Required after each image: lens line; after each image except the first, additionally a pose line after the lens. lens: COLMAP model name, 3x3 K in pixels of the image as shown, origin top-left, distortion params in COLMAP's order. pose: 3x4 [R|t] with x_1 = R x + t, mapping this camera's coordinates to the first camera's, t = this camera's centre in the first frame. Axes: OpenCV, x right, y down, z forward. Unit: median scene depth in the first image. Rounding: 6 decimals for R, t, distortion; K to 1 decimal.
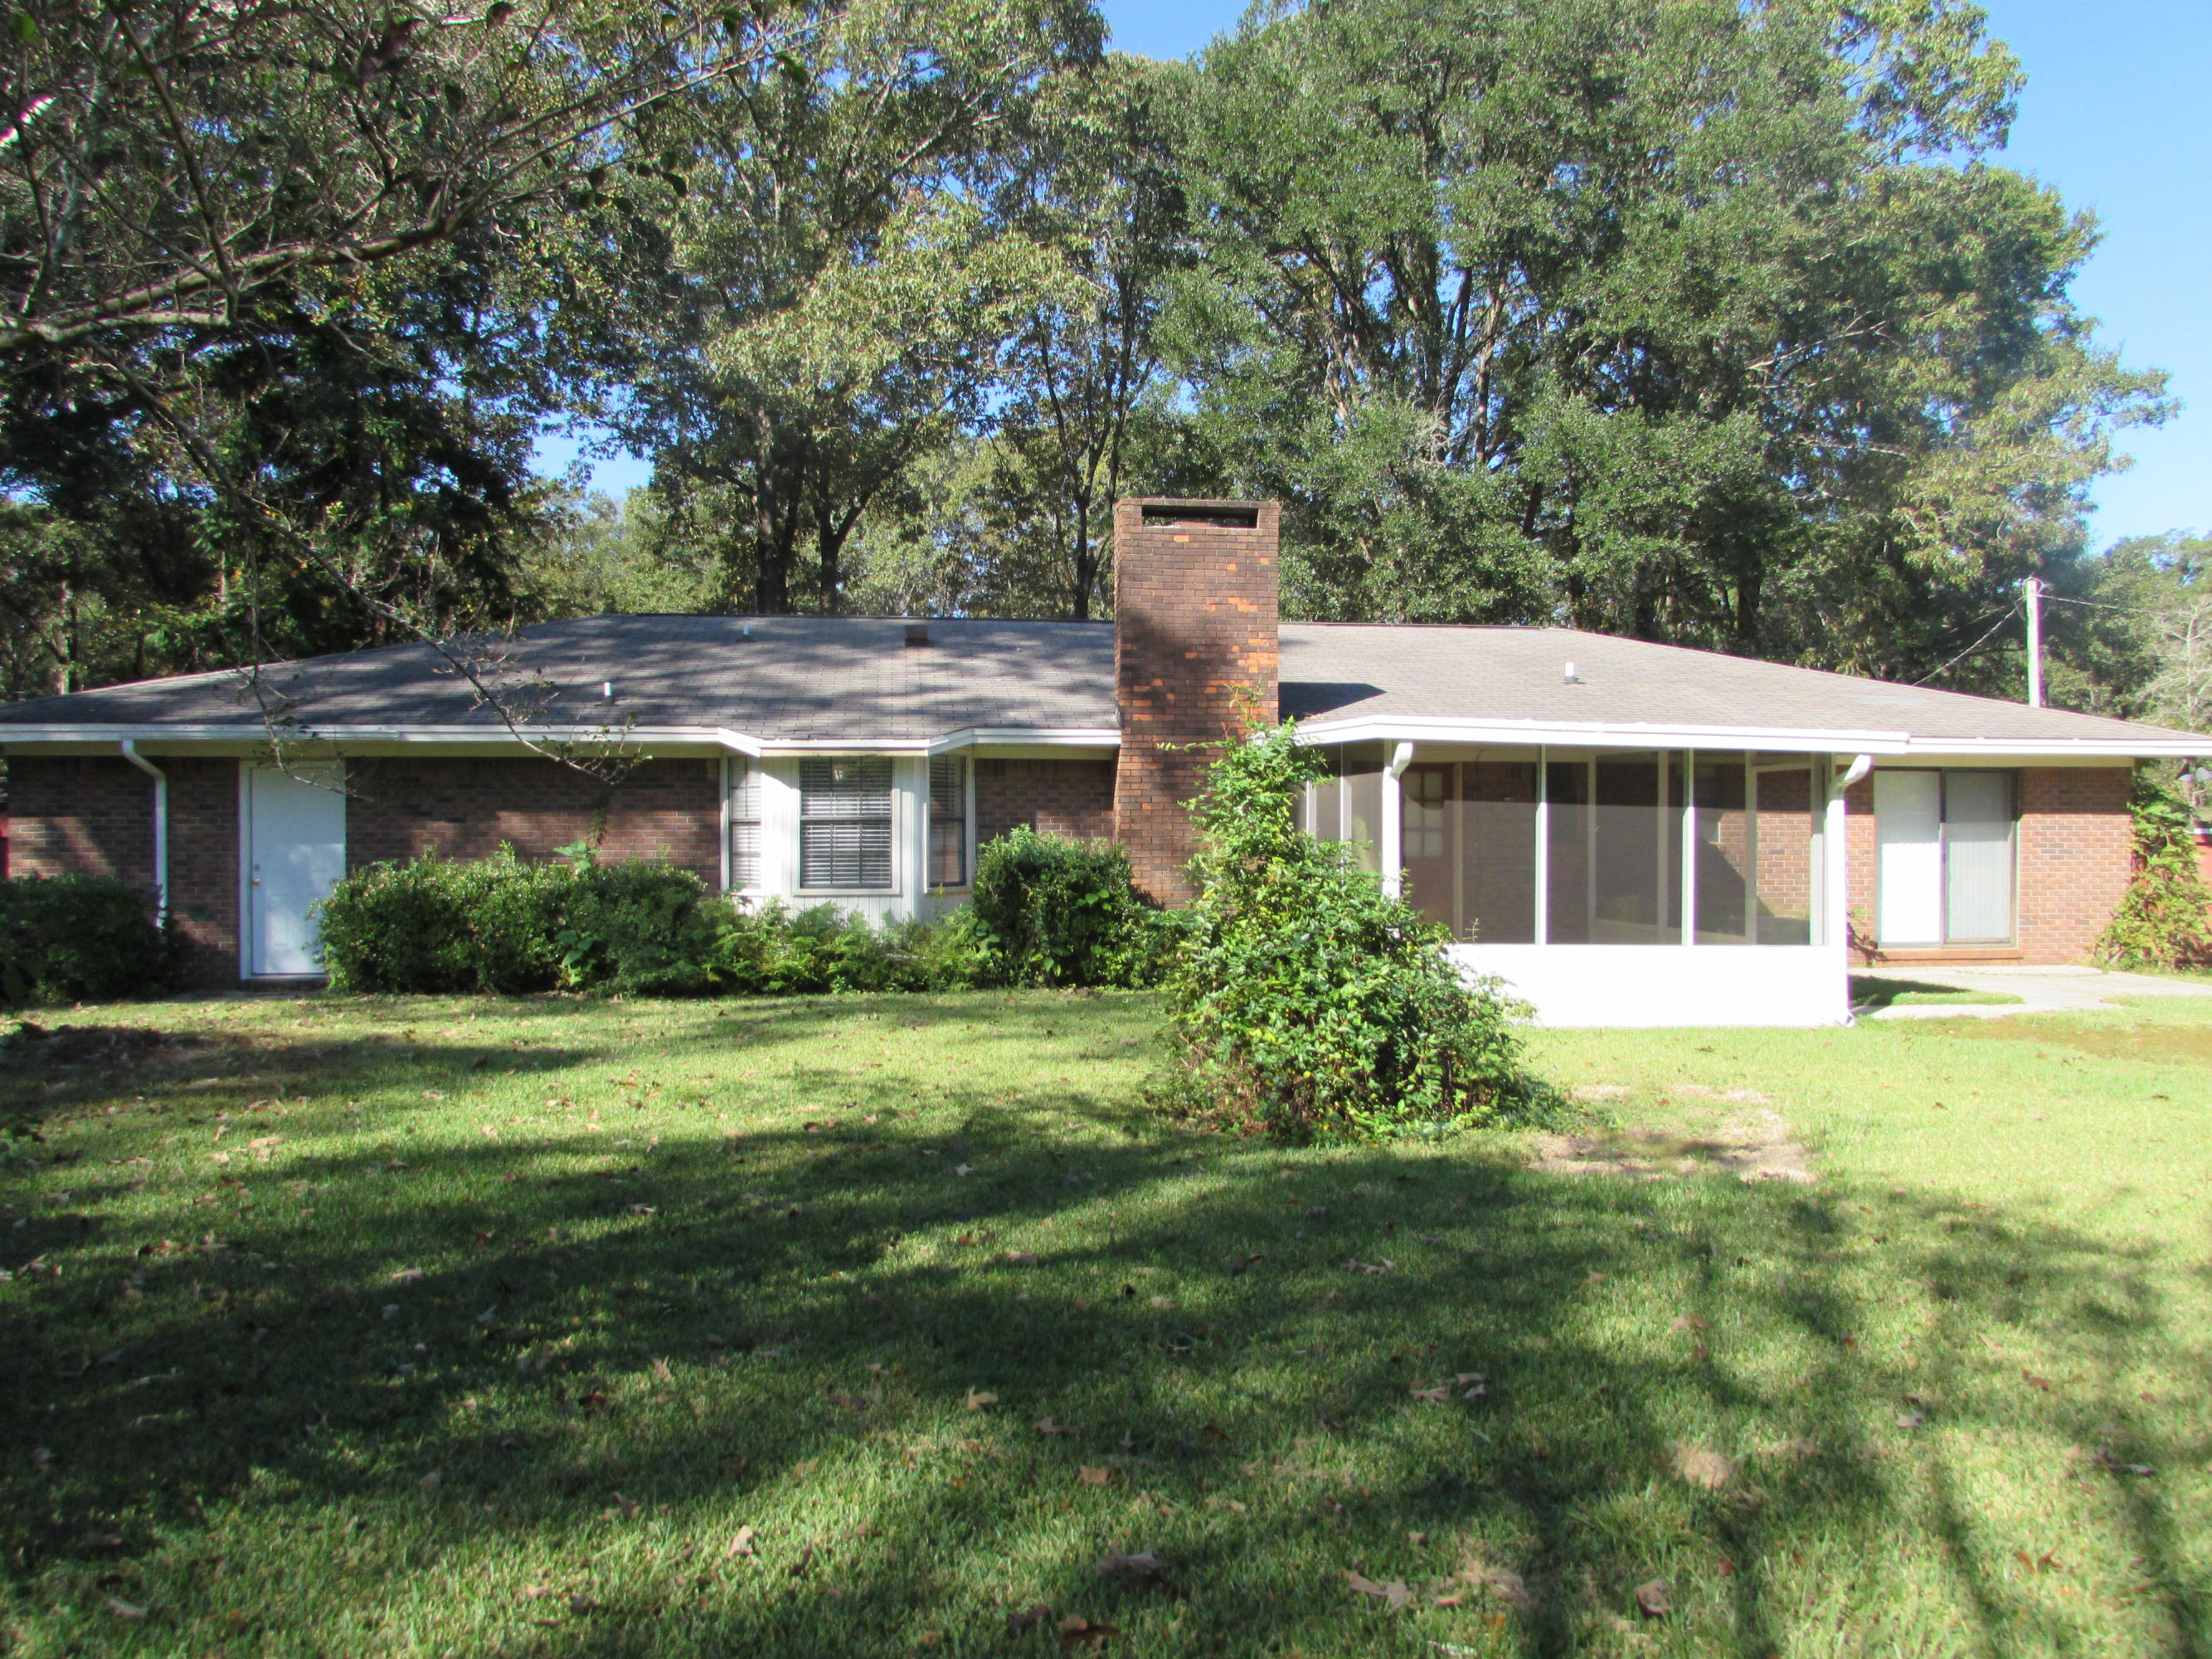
lens RADIAL K [[1568.0, 0, 1106.0], [0, 1568.0, 825.3], [0, 0, 1]] dist [-0.033246, 0.013583]
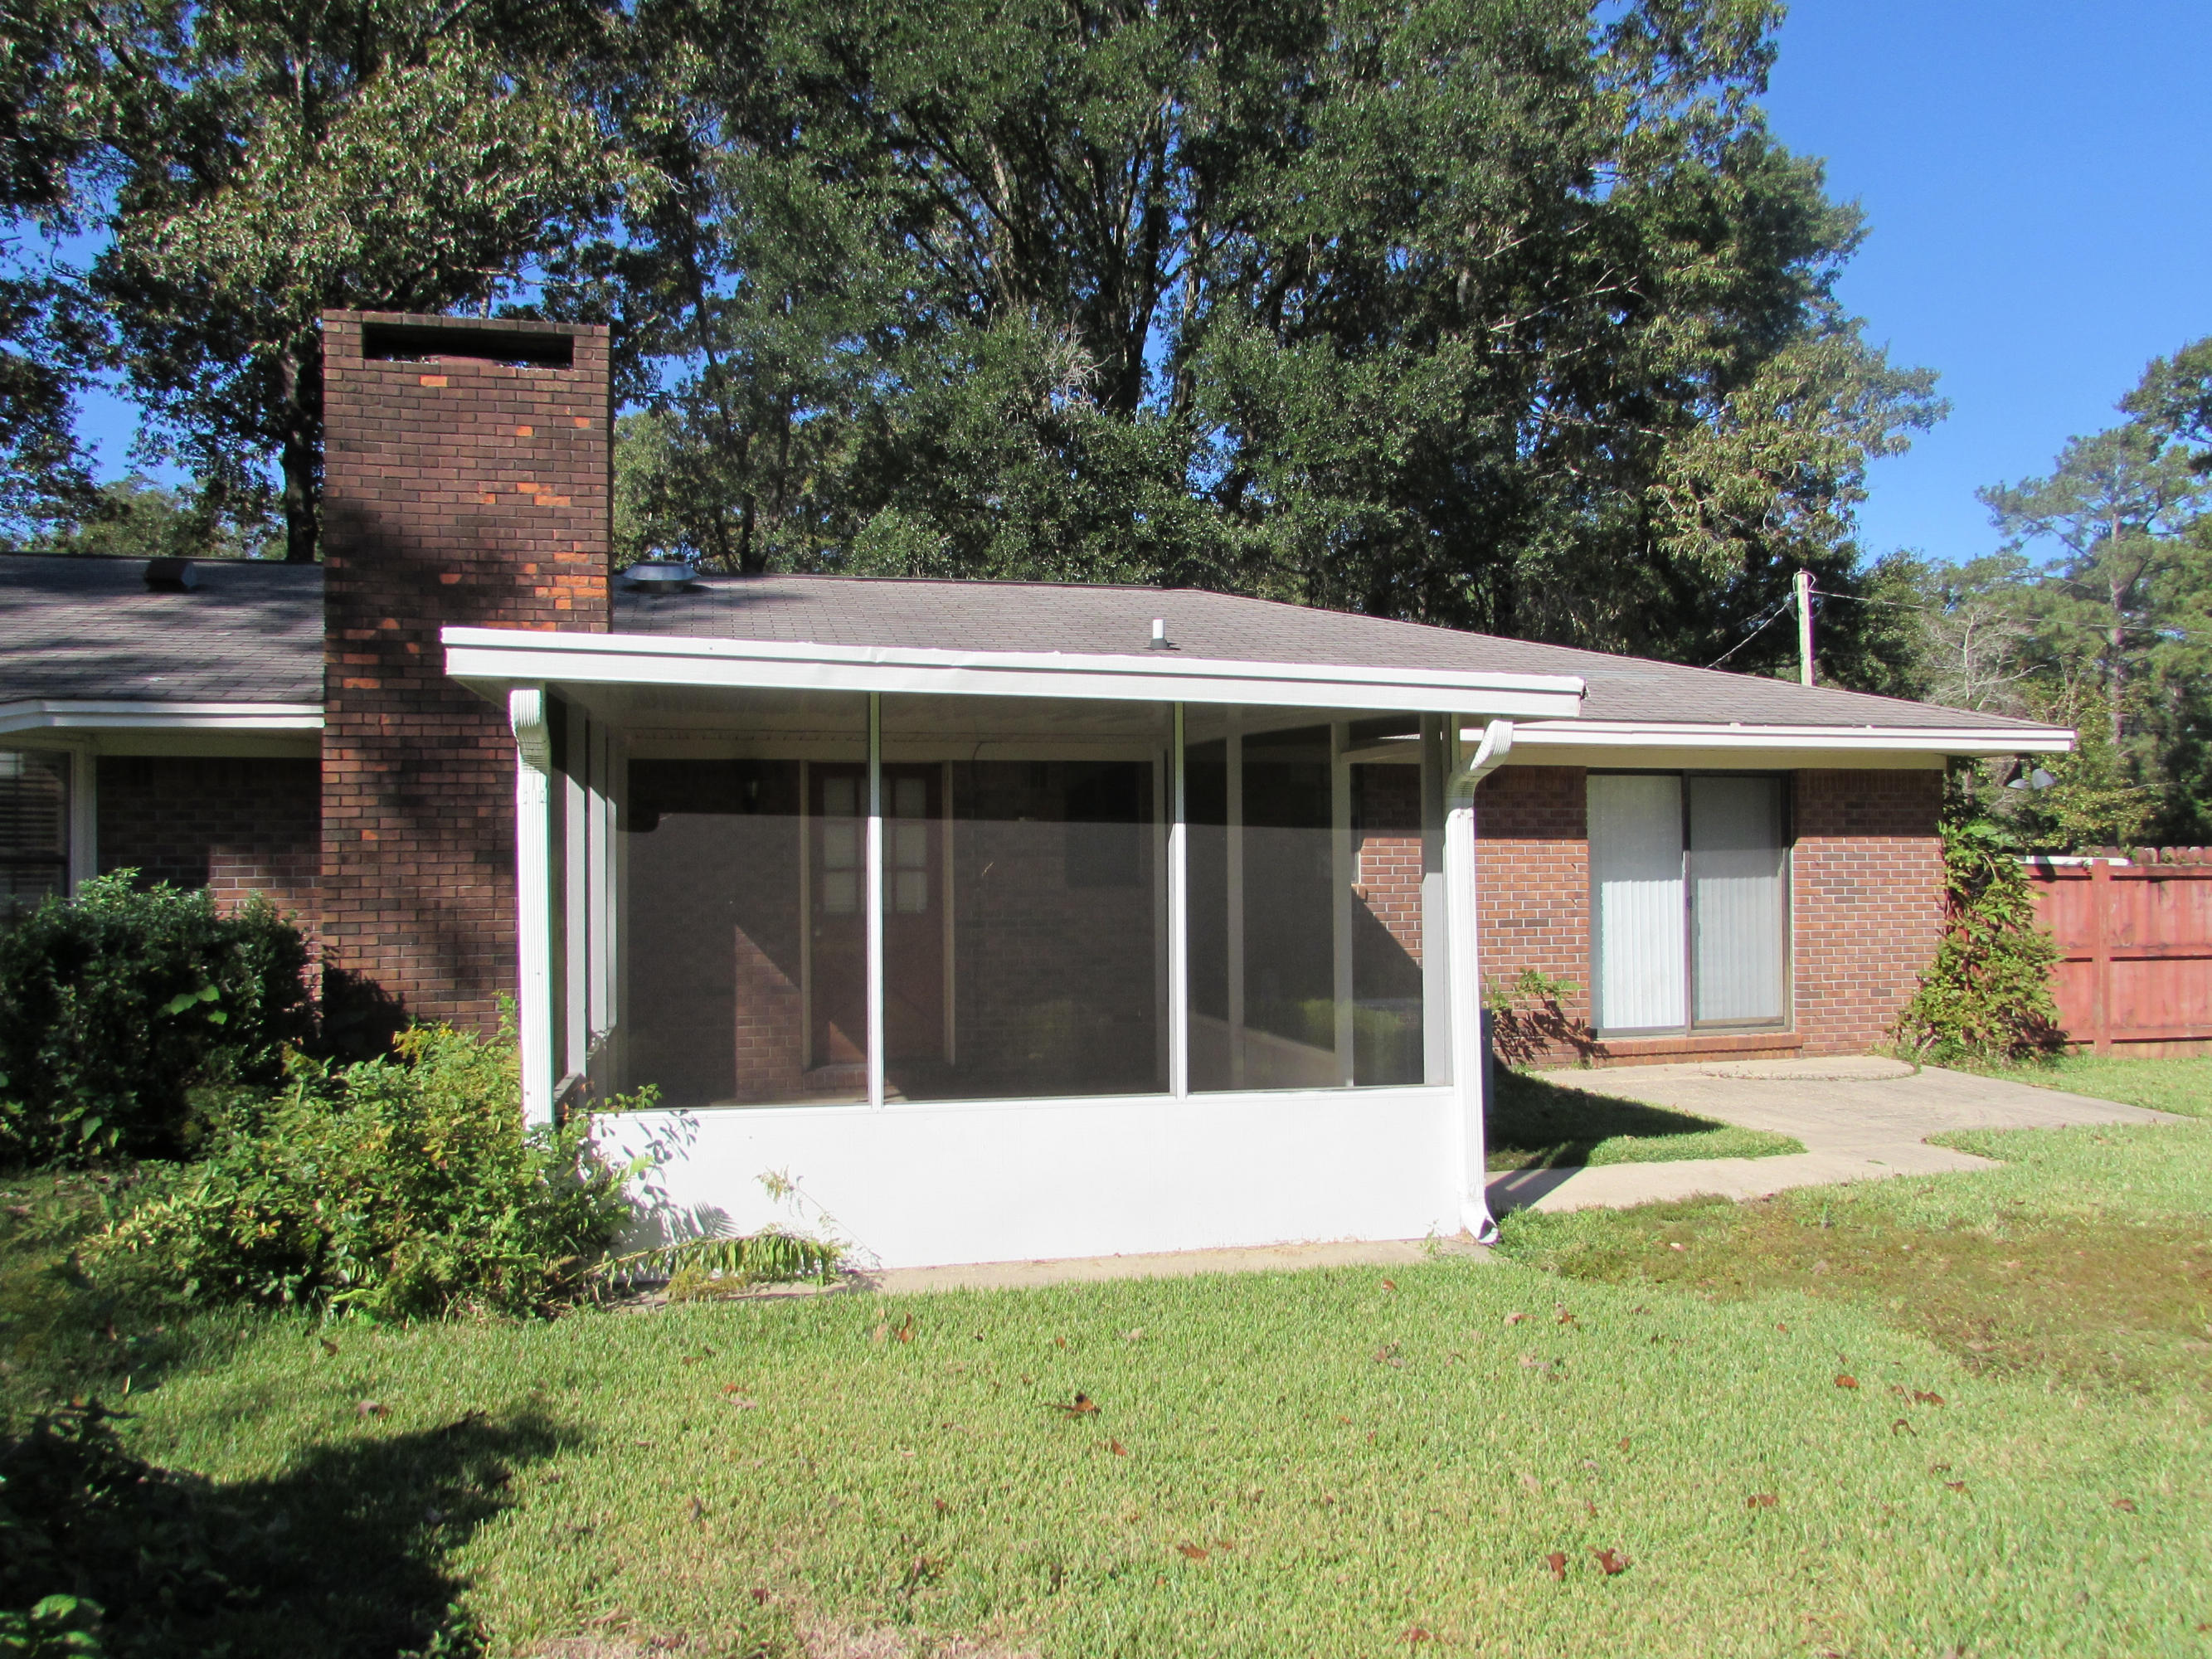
lens RADIAL K [[1568.0, 0, 1110.4], [0, 1568.0, 832.9], [0, 0, 1]] dist [-0.033246, 0.013583]
pose [[0.992999, -0.007847, 0.117861, 0.198801], [0.010273, 0.999747, -0.019995, 0.001199], [-0.117675, 0.021066, 0.992829, 0.336218]]
